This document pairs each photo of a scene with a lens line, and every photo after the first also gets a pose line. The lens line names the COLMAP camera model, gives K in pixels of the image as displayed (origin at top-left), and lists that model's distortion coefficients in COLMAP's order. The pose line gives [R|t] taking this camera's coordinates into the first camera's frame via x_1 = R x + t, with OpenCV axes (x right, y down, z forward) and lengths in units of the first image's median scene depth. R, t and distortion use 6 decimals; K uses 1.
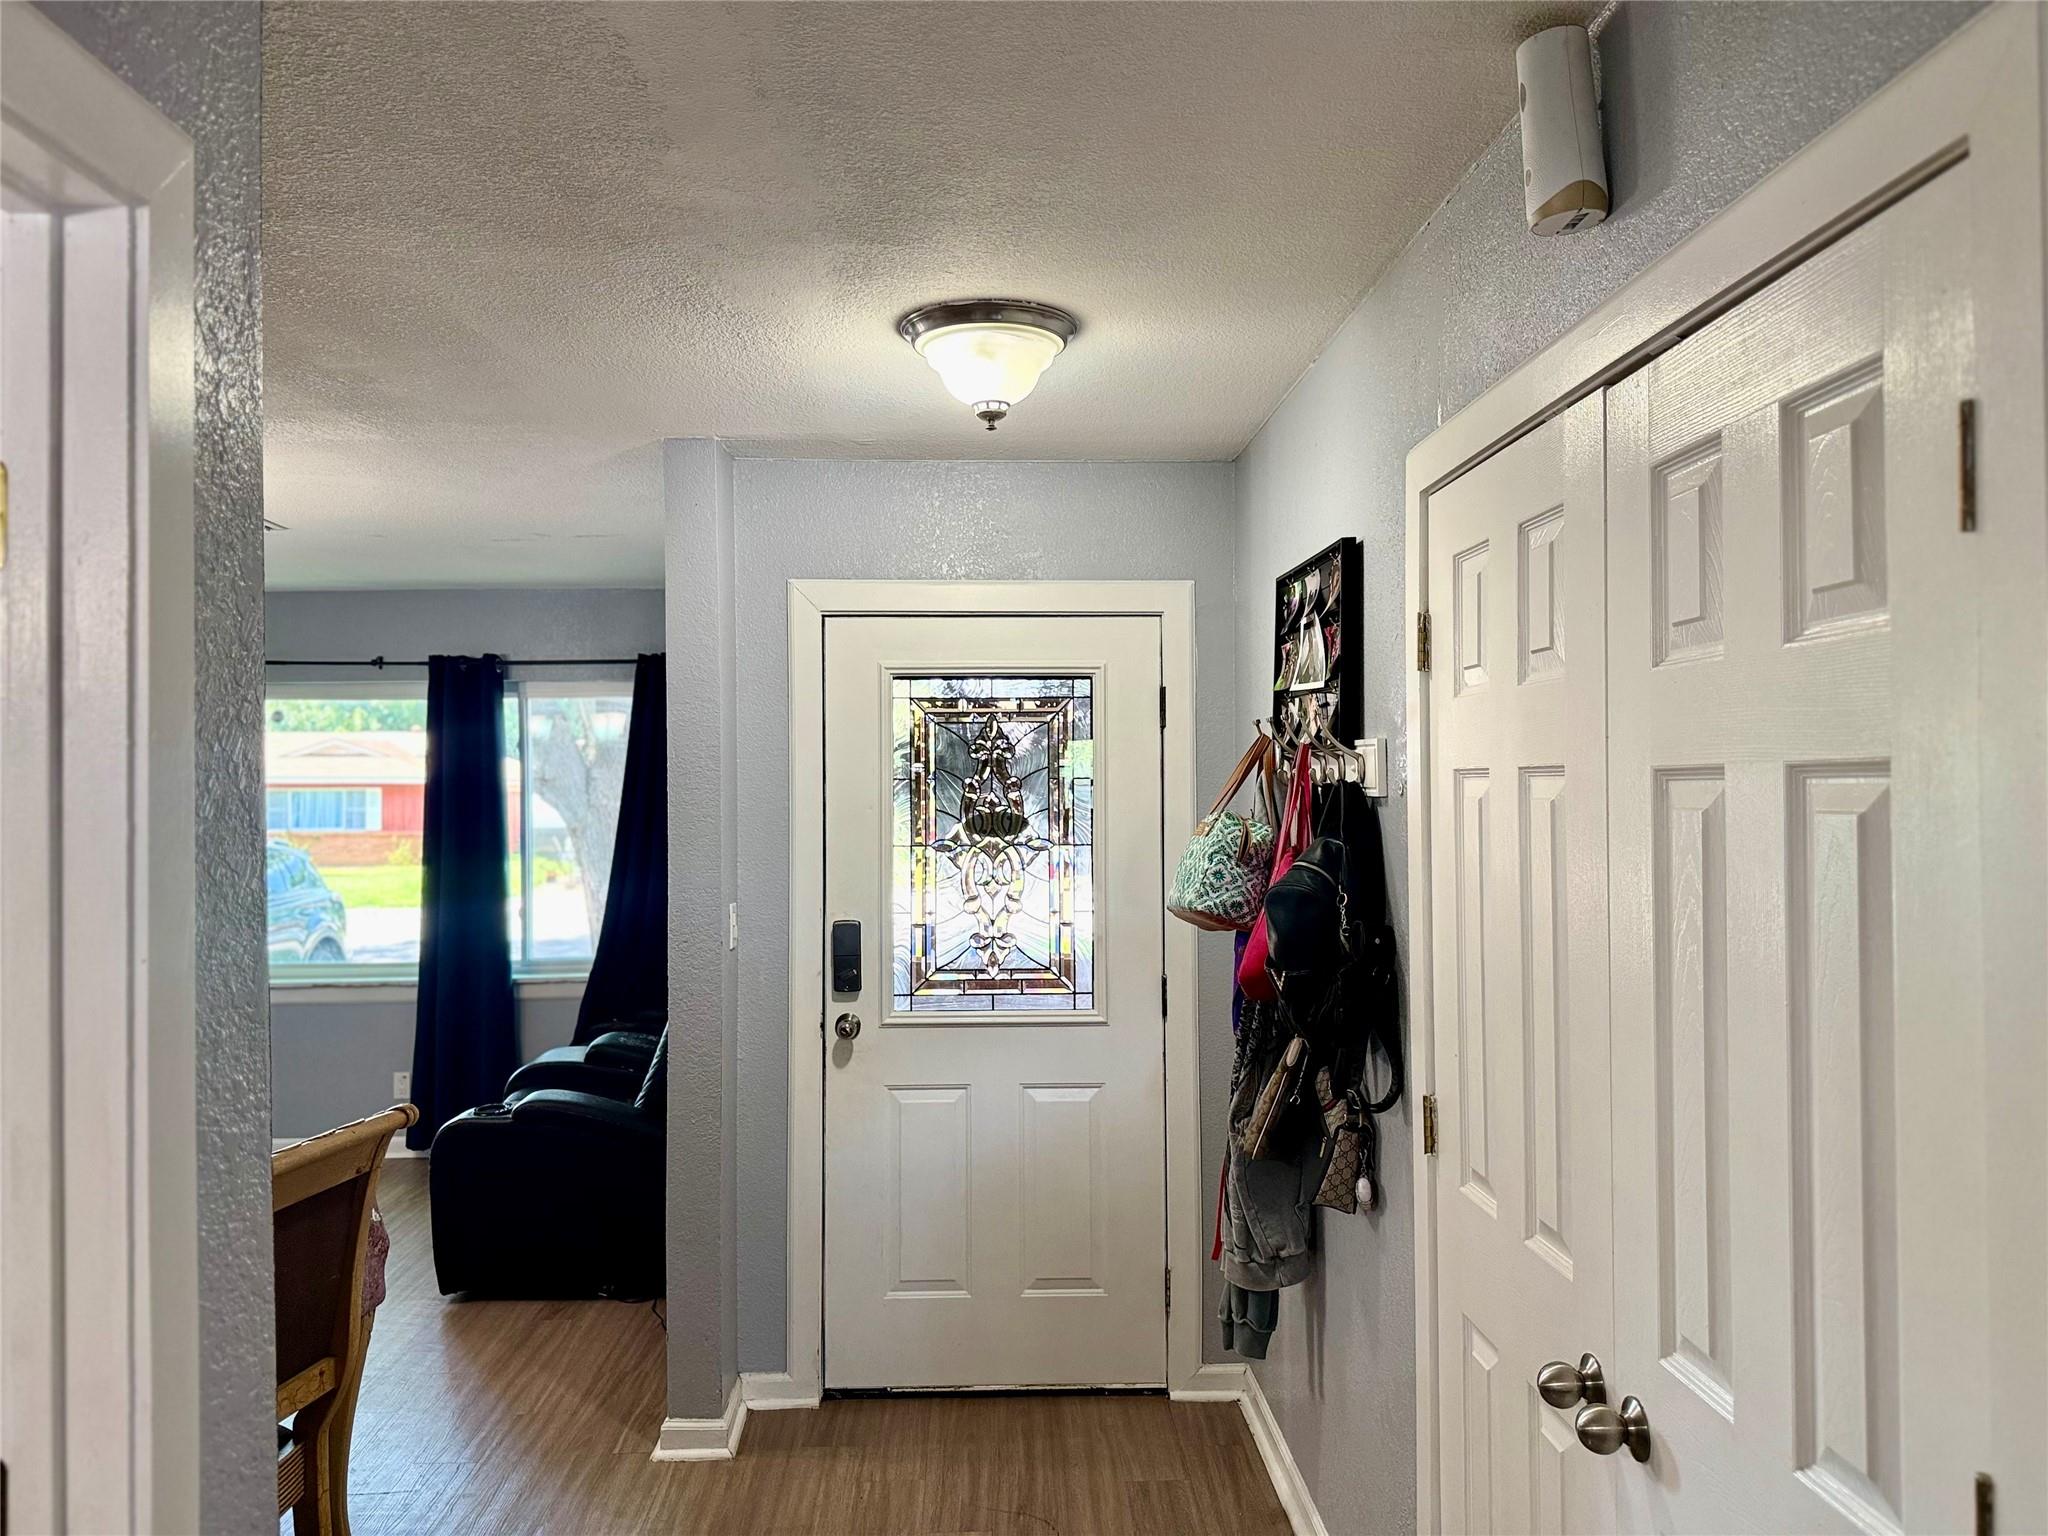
lens RADIAL K [[1441.5, 0, 1024.0], [0, 1441.5, 768.0], [0, 0, 1]] dist [0.004596, 0.000857]
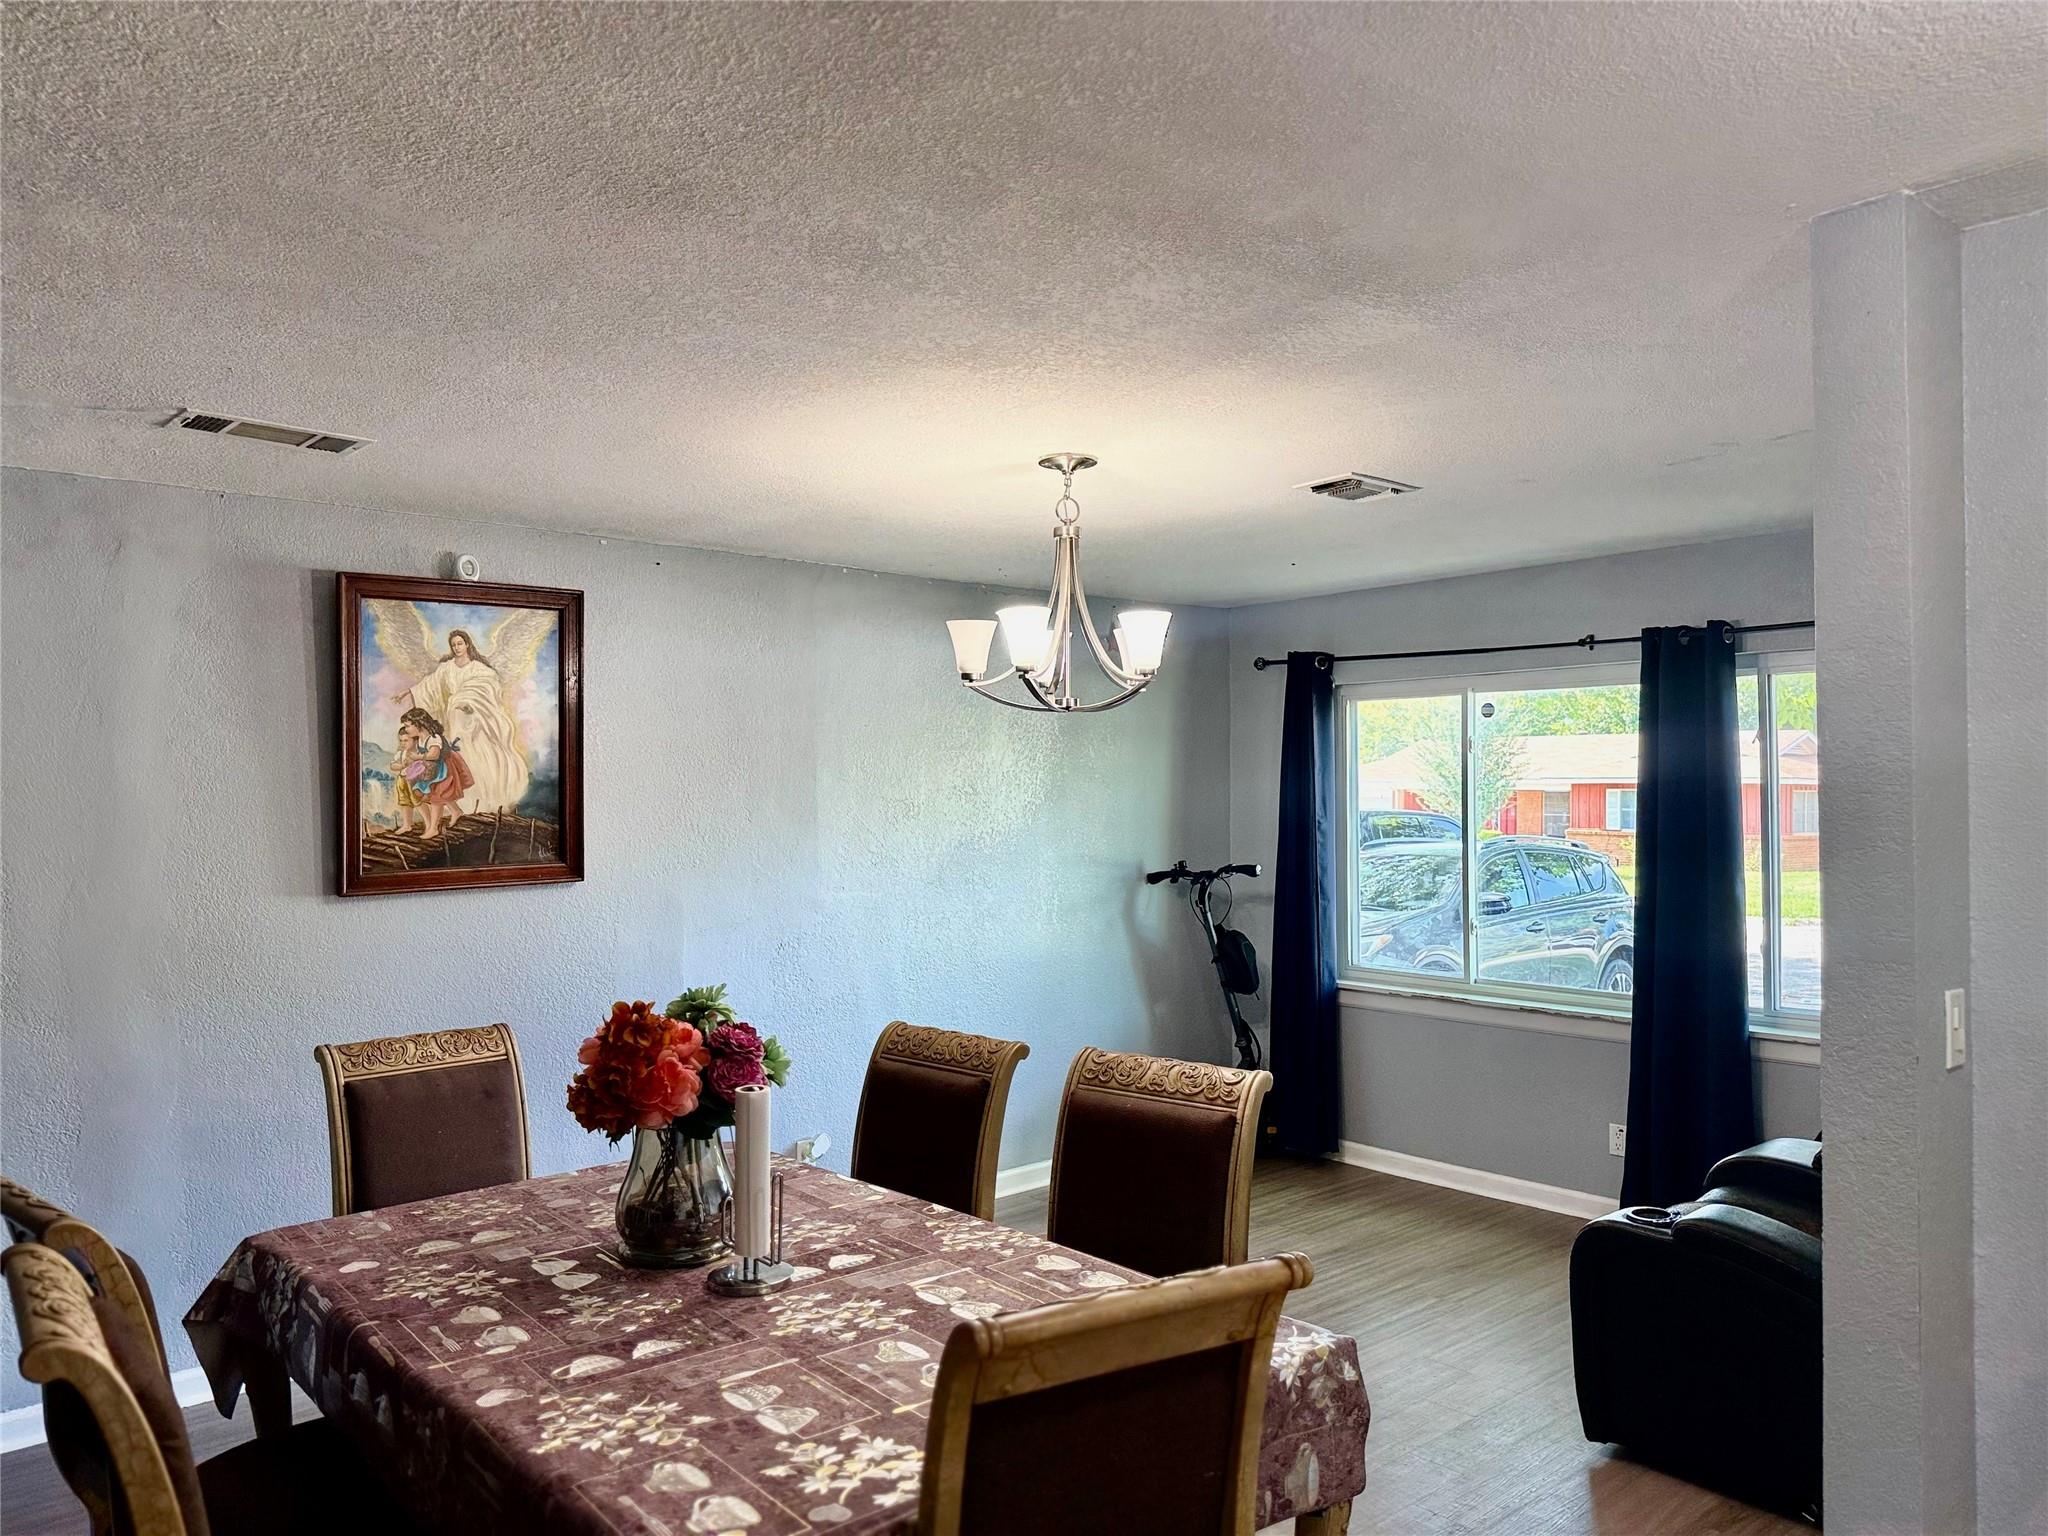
lens RADIAL K [[1441.5, 0, 1024.0], [0, 1441.5, 768.0], [0, 0, 1]] dist [0.004596, 0.000857]
pose [[0.632399, -0.005685, -0.774622, 0.006417], [0.005244, 0.999982, -0.003058, 0.002896], [0.774625, -0.002128, 0.632417, 0.197186]]
